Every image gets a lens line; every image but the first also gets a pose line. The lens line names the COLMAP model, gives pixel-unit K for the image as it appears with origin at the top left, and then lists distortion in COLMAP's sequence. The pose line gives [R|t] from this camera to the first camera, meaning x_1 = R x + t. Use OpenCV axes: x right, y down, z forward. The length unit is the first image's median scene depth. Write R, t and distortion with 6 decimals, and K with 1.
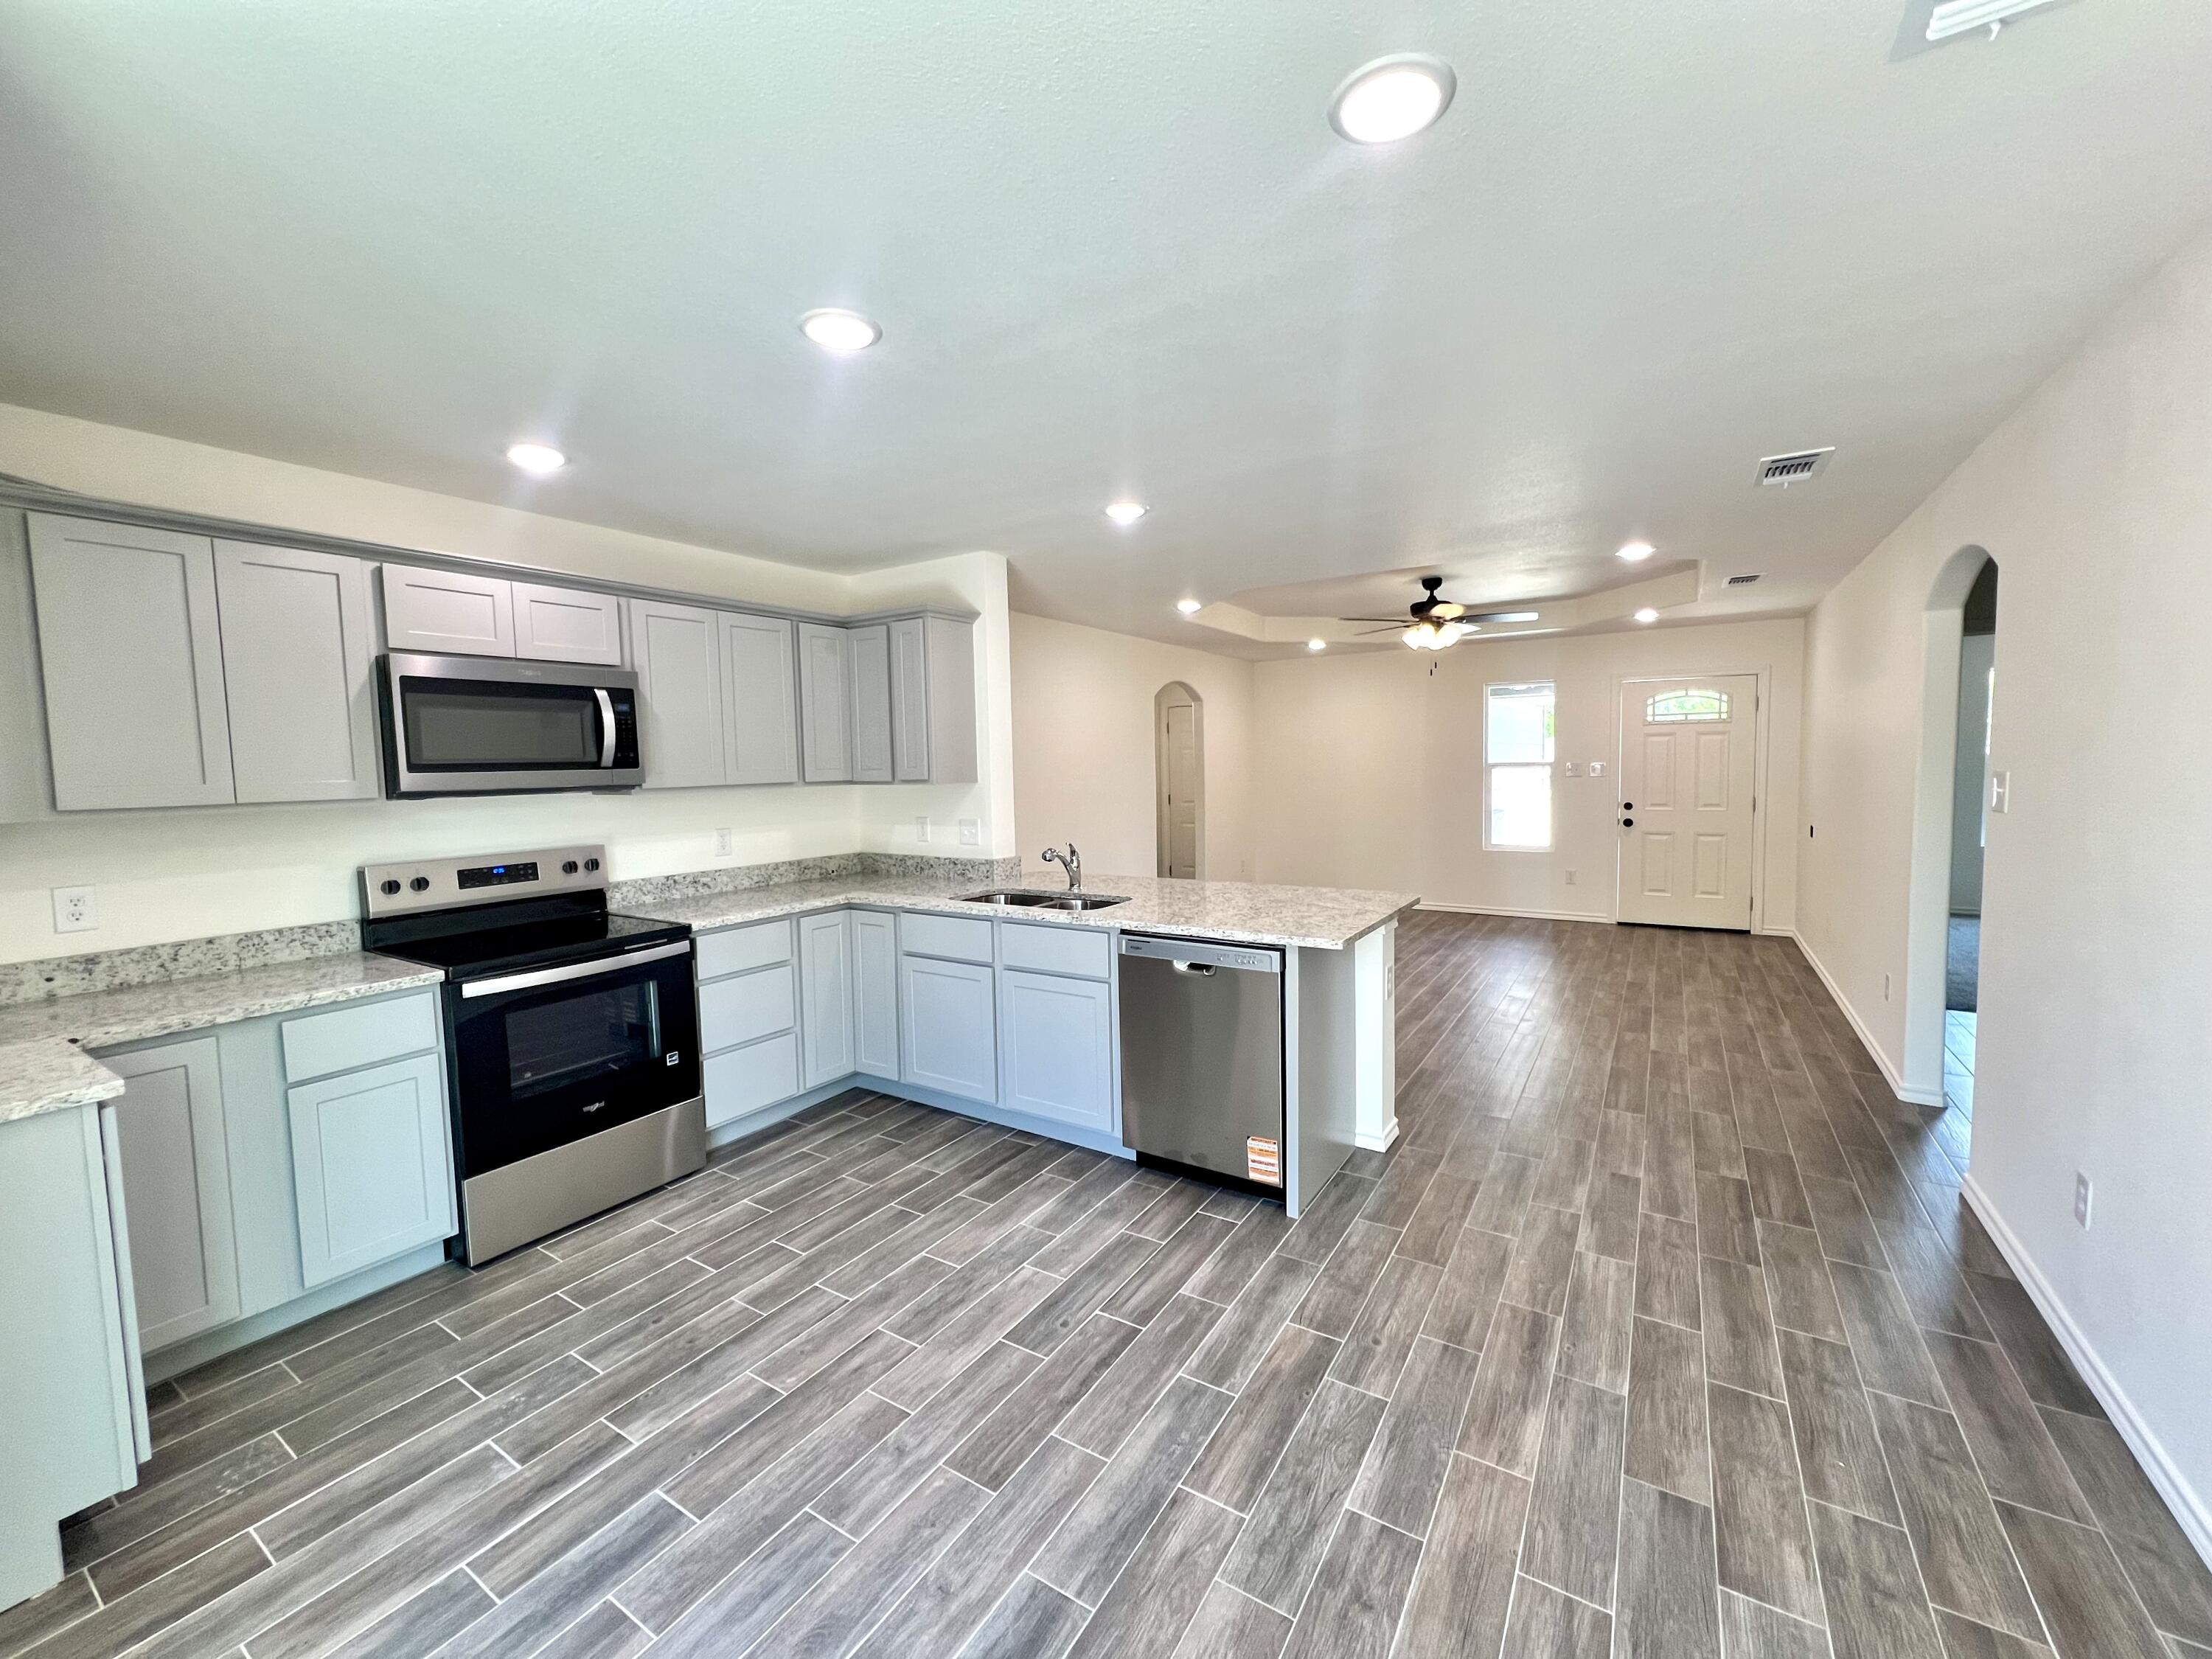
lens RADIAL K [[880.5, 0, 1101.0], [0, 880.5, 822.0], [0, 0, 1]] dist [-0.003313, -0.000166]
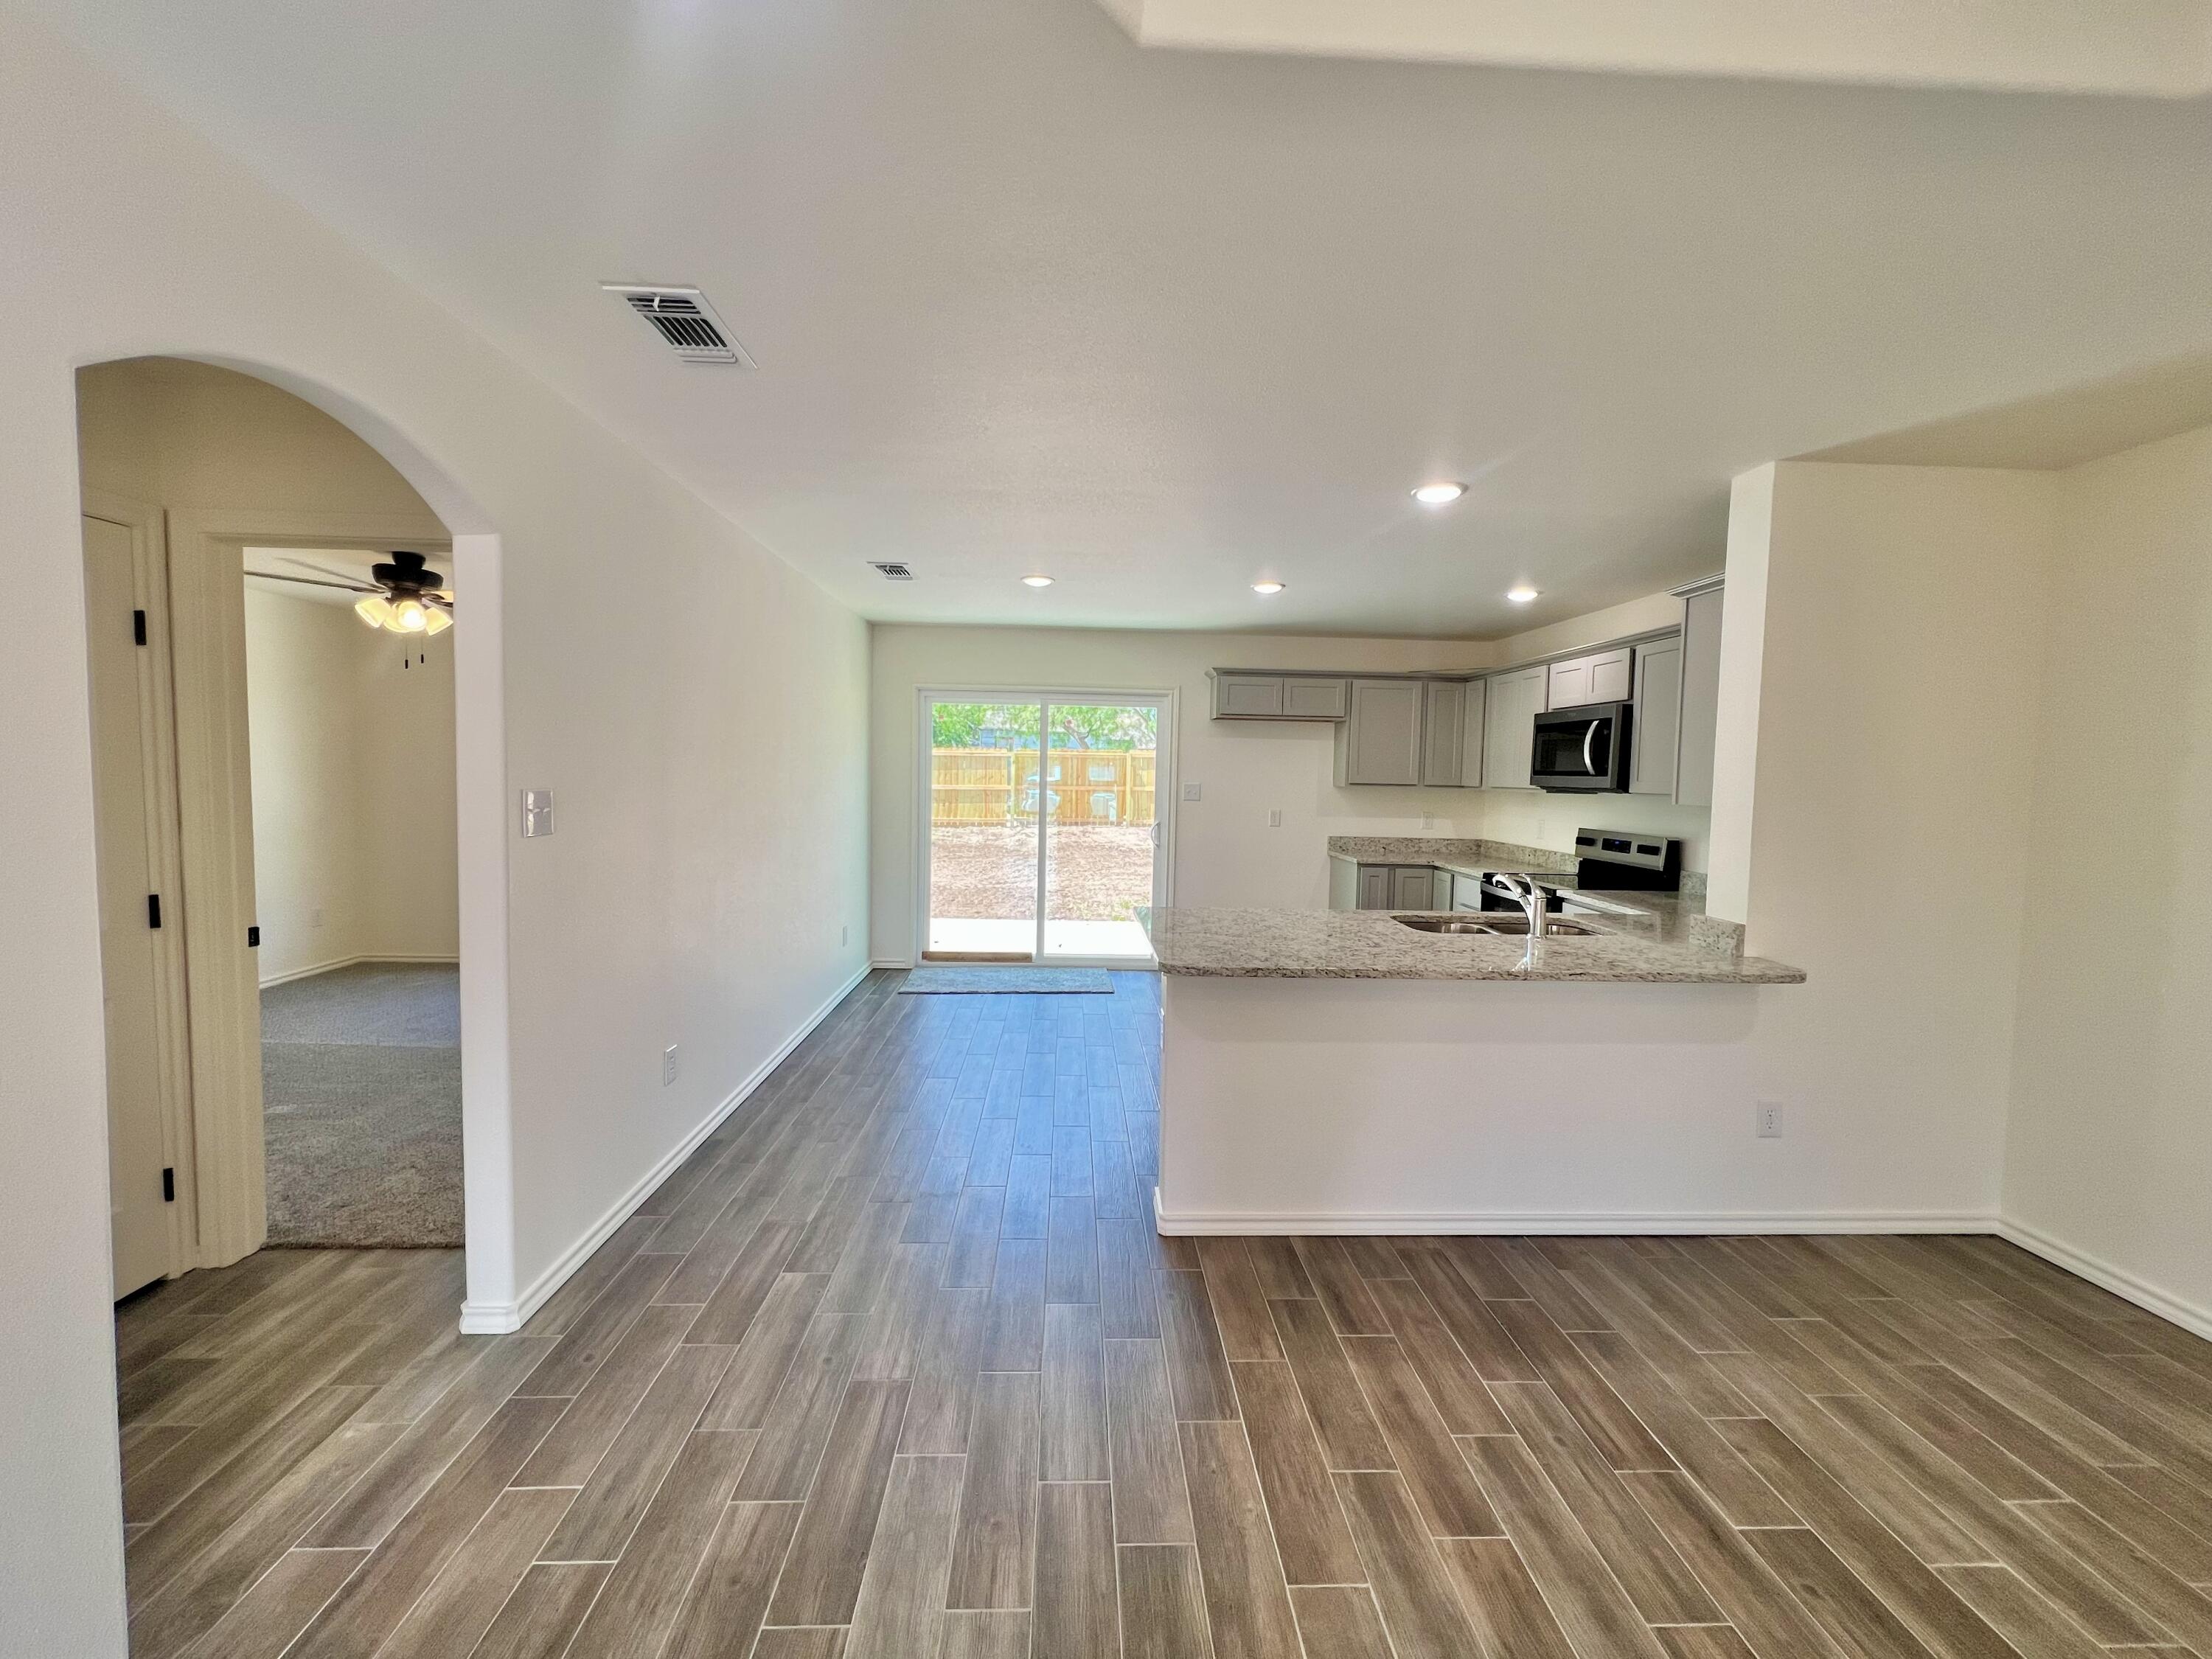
lens RADIAL K [[880.5, 0, 1101.3], [0, 880.5, 824.5], [0, 0, 1]] dist [-0.003313, -0.000166]
pose [[-0.818906, 0.041248, -0.572443, 1.105121], [-0.043175, 0.990160, 0.133112, -0.168642], [0.572301, 0.133721, -0.809067, 2.096307]]
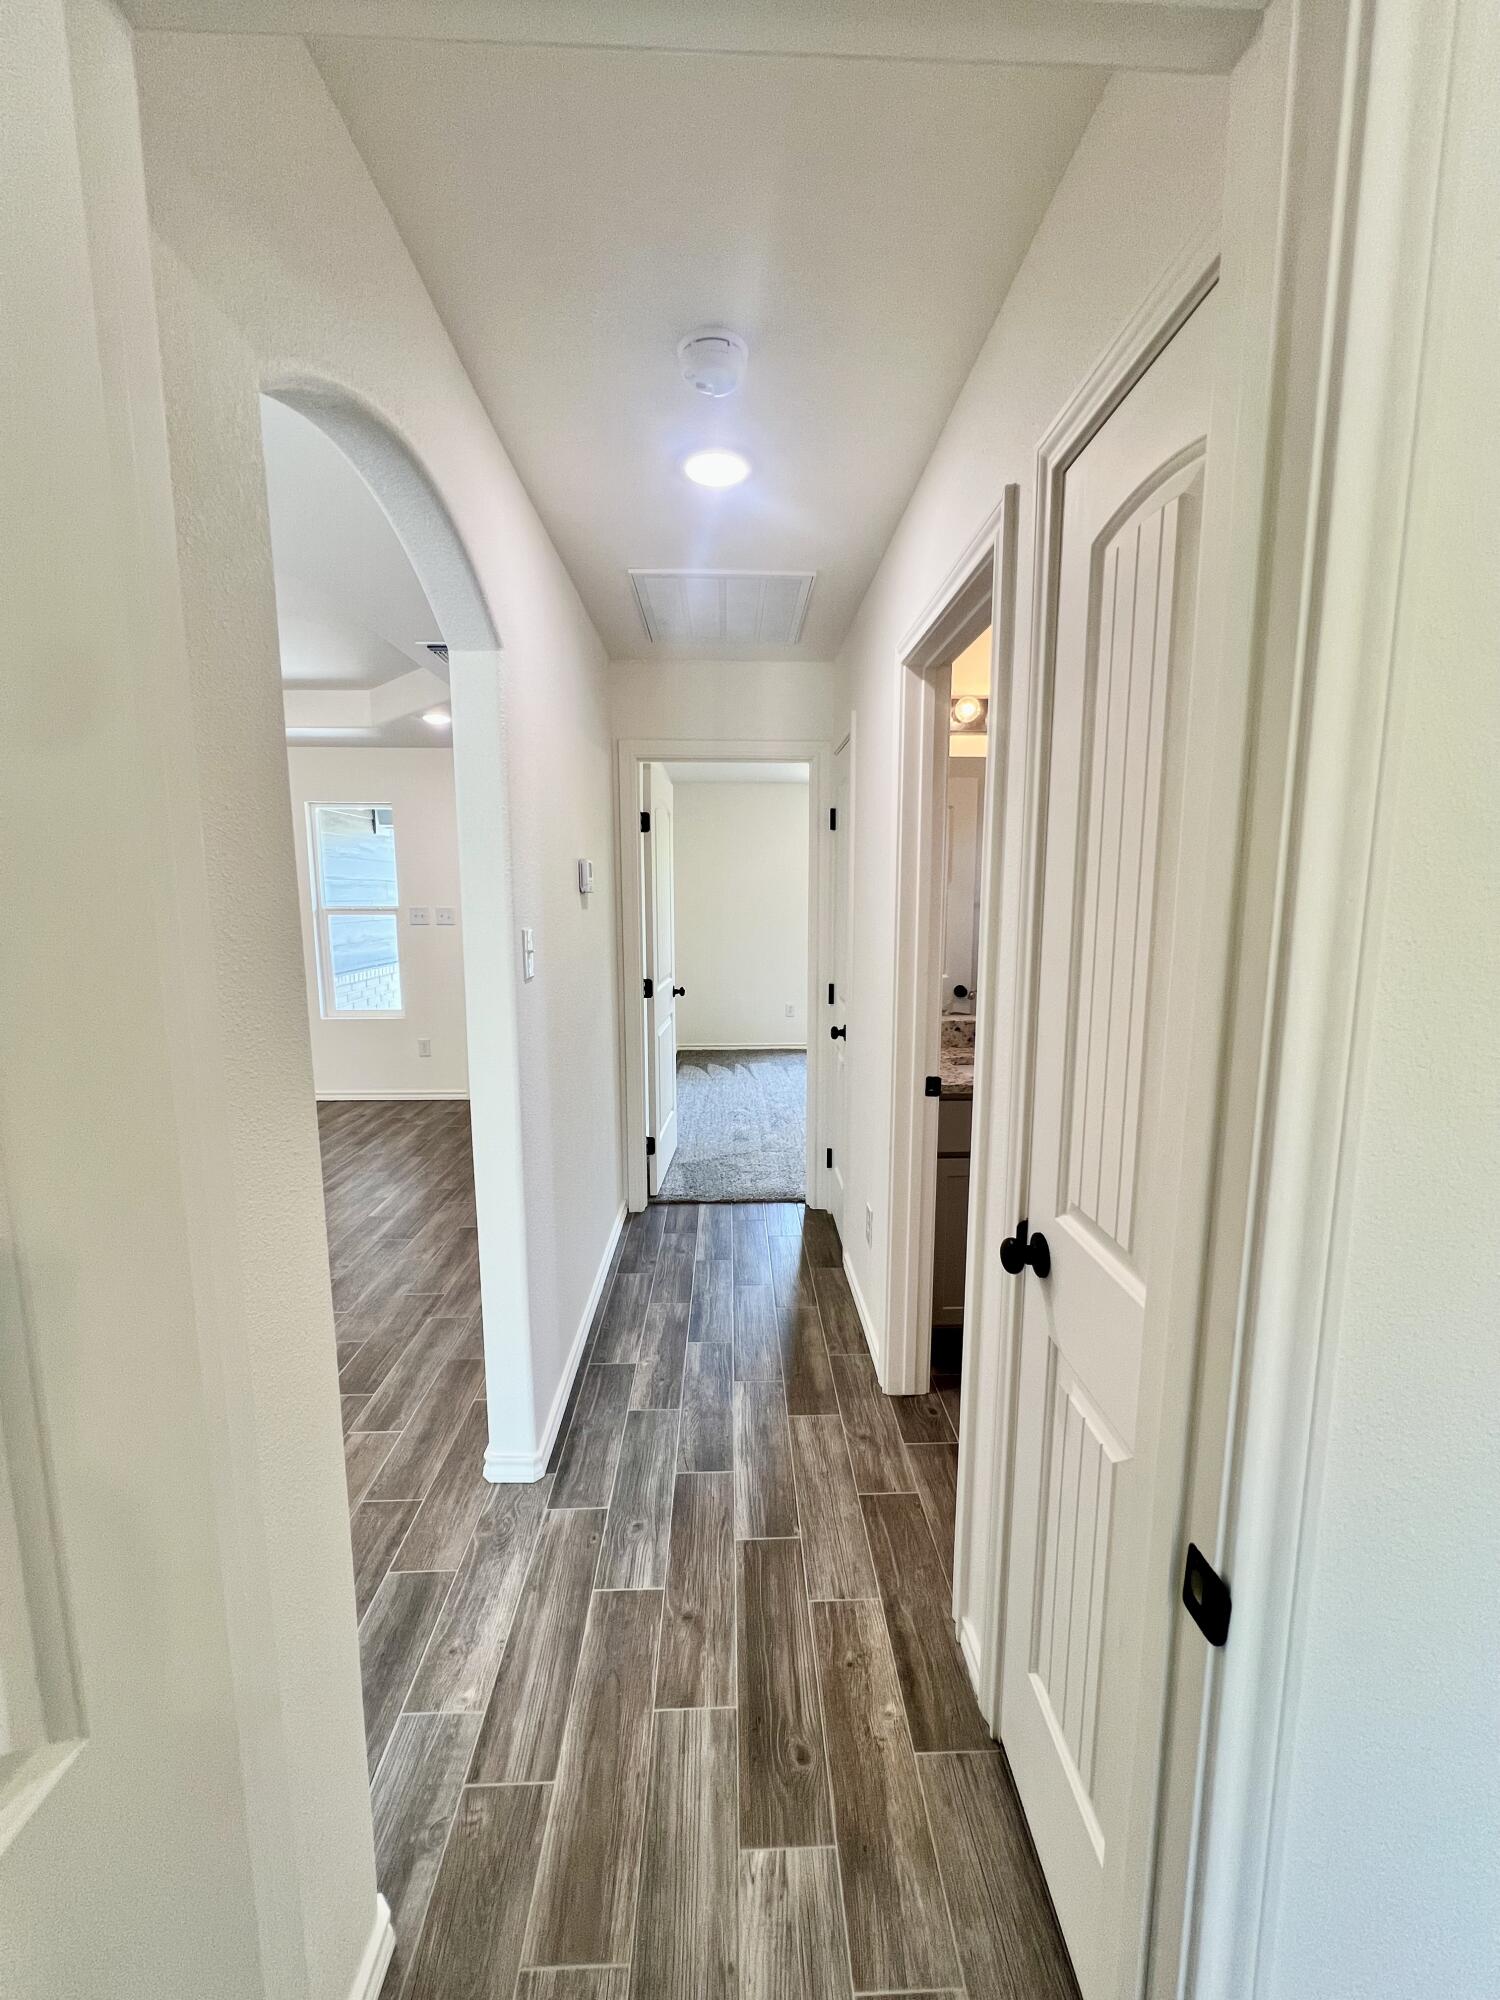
lens RADIAL K [[796.1, 0, 757.6], [0, 796.1, 995.5], [0, 0, 1]] dist [-0.003313, -0.000166]
pose [[0.816824, -0.051834, 0.574554, 1.086824], [0.020727, 0.997949, 0.060564, -0.075549], [-0.576515, -0.037562, 0.816223, 0.635004]]
